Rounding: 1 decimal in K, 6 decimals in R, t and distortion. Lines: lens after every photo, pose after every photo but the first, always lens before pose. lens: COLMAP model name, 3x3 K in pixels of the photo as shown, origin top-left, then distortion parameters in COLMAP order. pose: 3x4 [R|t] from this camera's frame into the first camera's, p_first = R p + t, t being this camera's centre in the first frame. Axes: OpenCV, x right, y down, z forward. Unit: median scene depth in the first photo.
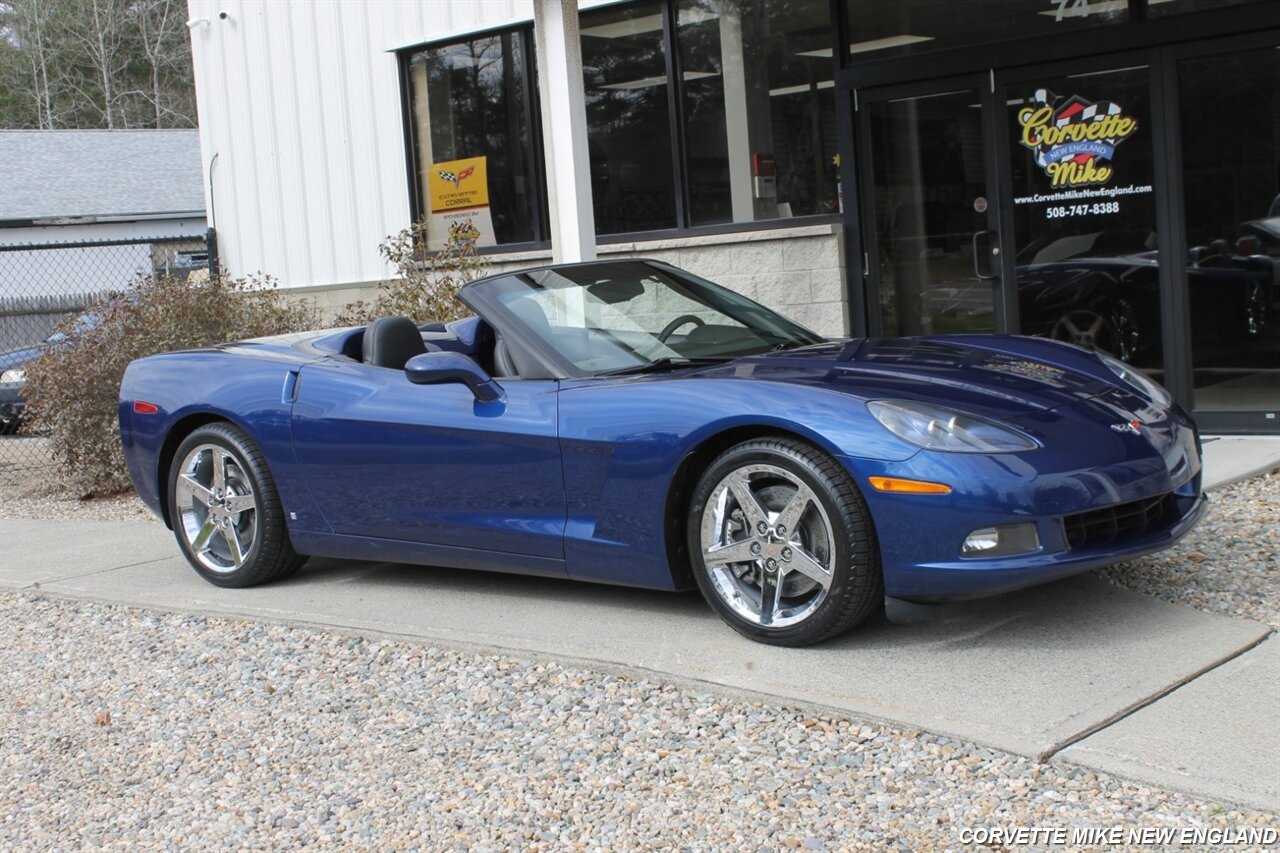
lens RADIAL K [[1743.2, 0, 641.7], [0, 1743.2, 425.2], [0, 0, 1]] dist [-0.037455, 0.022440]
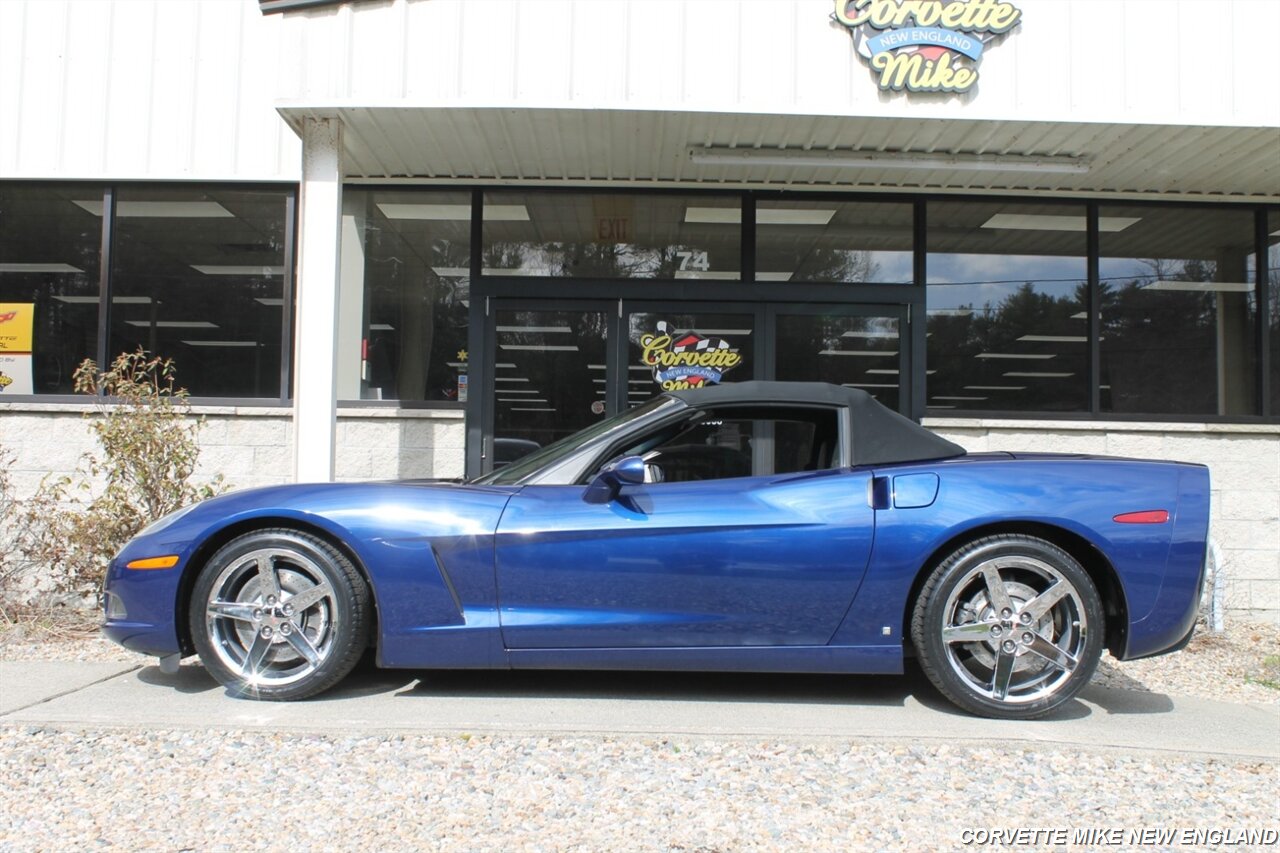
lens RADIAL K [[1437.6, 0, 641.7], [0, 1437.6, 429.3], [0, 0, 1]] dist [-0.123712, 0.198194]
pose [[0.752597, 0.116055, 0.648173, -0.444751], [-0.013634, 0.986881, -0.160870, 0.049850], [-0.658340, 0.112233, 0.744307, 0.253275]]
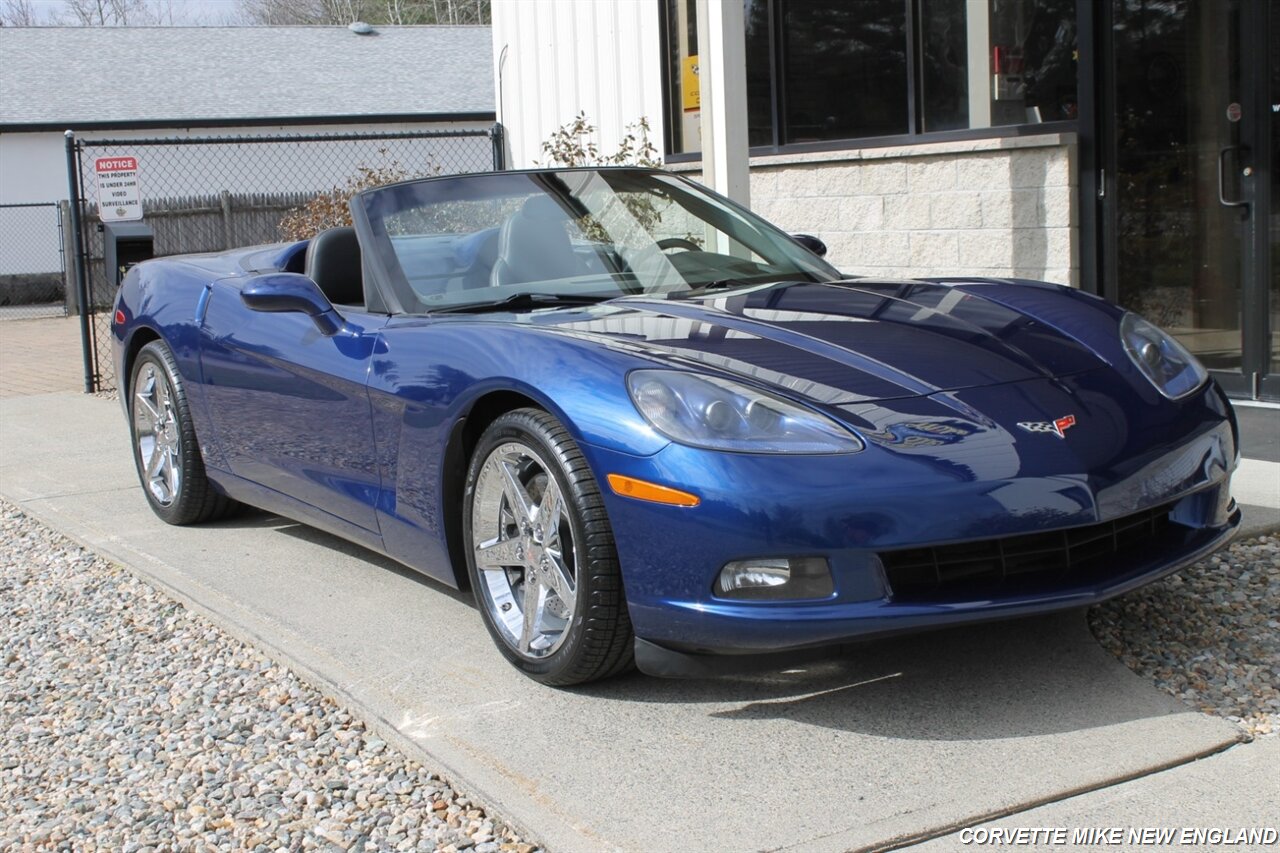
lens RADIAL K [[1743.2, 0, 641.7], [0, 1743.2, 425.2], [0, 0, 1]] dist [-0.037455, 0.022440]
pose [[0.952128, 0.071630, -0.297190, 0.191148], [-0.055171, 0.996461, 0.063418, -0.020257], [0.300680, -0.043986, 0.952710, 0.163142]]
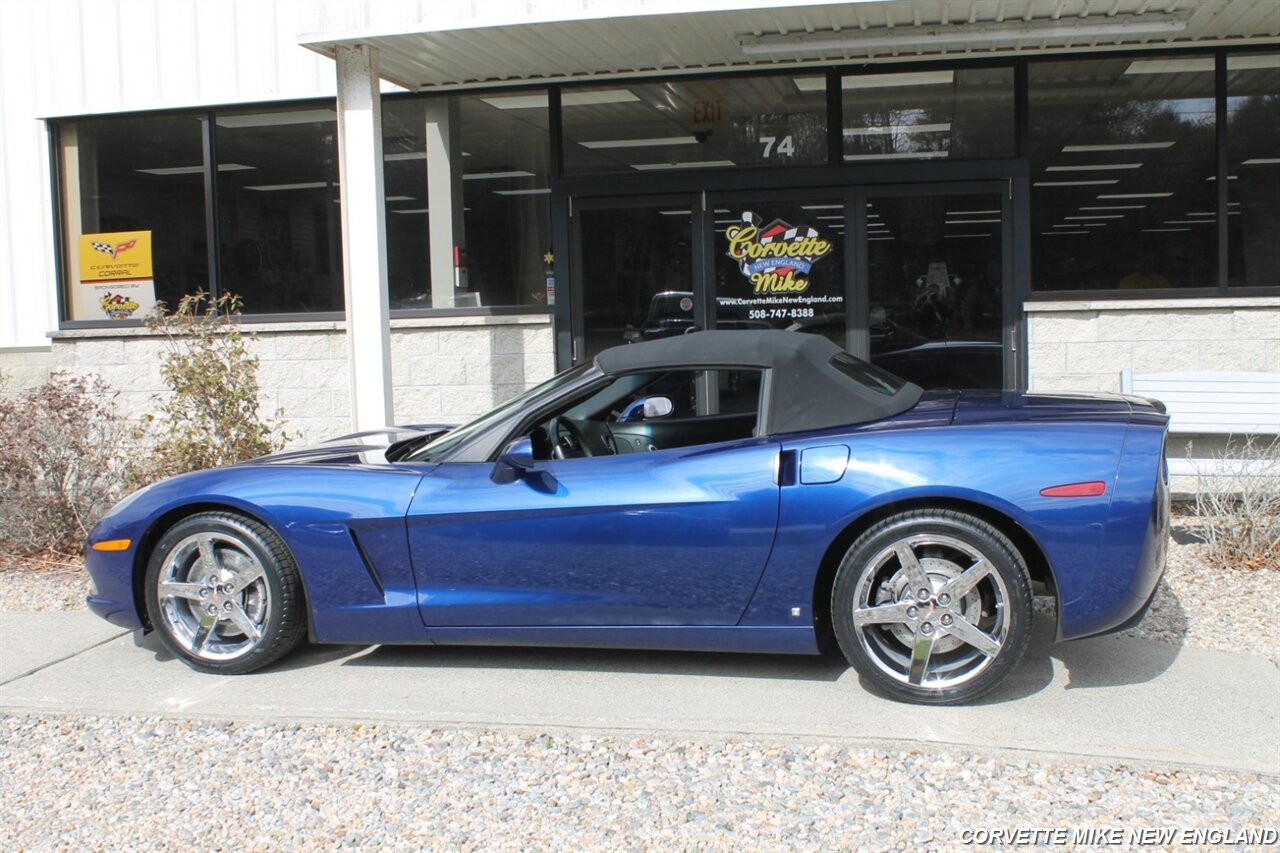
lens RADIAL K [[1437.6, 0, 641.7], [0, 1437.6, 429.3], [0, 0, 1]] dist [-0.123712, 0.198194]
pose [[0.875173, 0.007831, 0.483746, -0.314682], [0.007297, 0.999542, -0.029382, -0.014568], [-0.483755, 0.029244, 0.874715, 0.175727]]
